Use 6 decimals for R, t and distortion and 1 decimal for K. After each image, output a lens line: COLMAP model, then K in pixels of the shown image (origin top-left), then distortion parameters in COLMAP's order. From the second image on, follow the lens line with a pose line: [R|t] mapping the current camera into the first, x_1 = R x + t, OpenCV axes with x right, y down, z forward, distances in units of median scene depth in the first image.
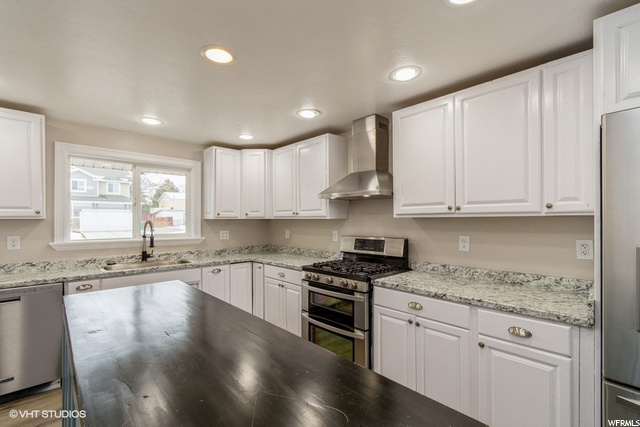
lens RADIAL K [[286.7, 0, 320.9], [0, 286.7, 218.6], [0, 0, 1]] dist [0.001620, -0.000060]
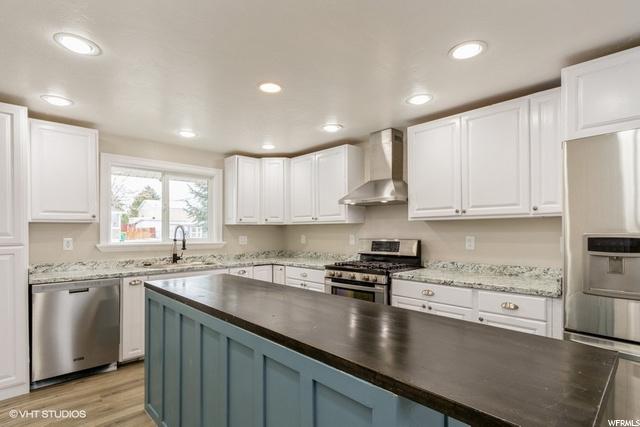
lens RADIAL K [[323.0, 0, 320.4], [0, 323.0, 229.0], [0, 0, 1]] dist [-0.000788, 0.000139]
pose [[0.999991, -0.001471, 0.004055, -0.089473], [0.001480, 0.999996, -0.002244, 0.028822], [-0.004051, 0.002250, 0.999989, -0.247520]]
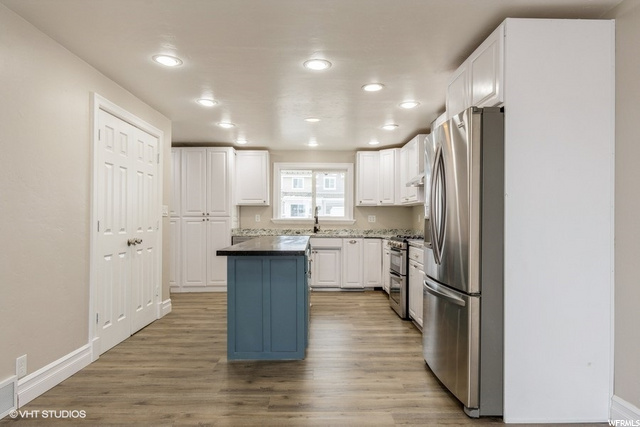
lens RADIAL K [[397.2, 0, 320.0], [0, 397.2, 213.5], [0, 0, 1]] dist [-0.000219, 0.000007]
pose [[0.733570, -0.006318, -0.679585, 0.992907], [-0.003165, 0.999914, -0.012714, 0.082169], [0.679607, 0.011478, 0.733487, -0.635087]]
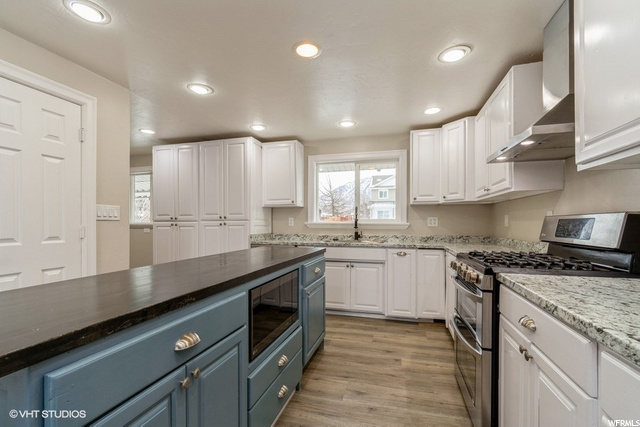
lens RADIAL K [[288.0, 0, 321.2], [0, 288.0, 223.6], [0, 0, 1]] dist [-0.000542, -0.000585]
pose [[0.513196, 0.003620, -0.858264, 0.425118], [0.003141, 0.999976, 0.006096, 0.081858], [0.858266, -0.005824, 0.513173, 0.281908]]
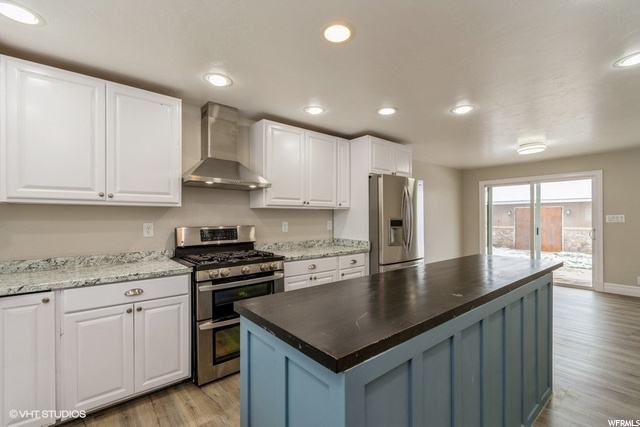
lens RADIAL K [[286.7, 0, 320.9], [0, 286.7, 218.6], [0, 0, 1]] dist [0.001620, -0.000060]
pose [[0.057300, 0.000648, 0.998357, -0.833023], [-0.000126, 1.000000, -0.000642, 0.039184], [-0.998357, -0.000089, 0.057300, 0.628213]]
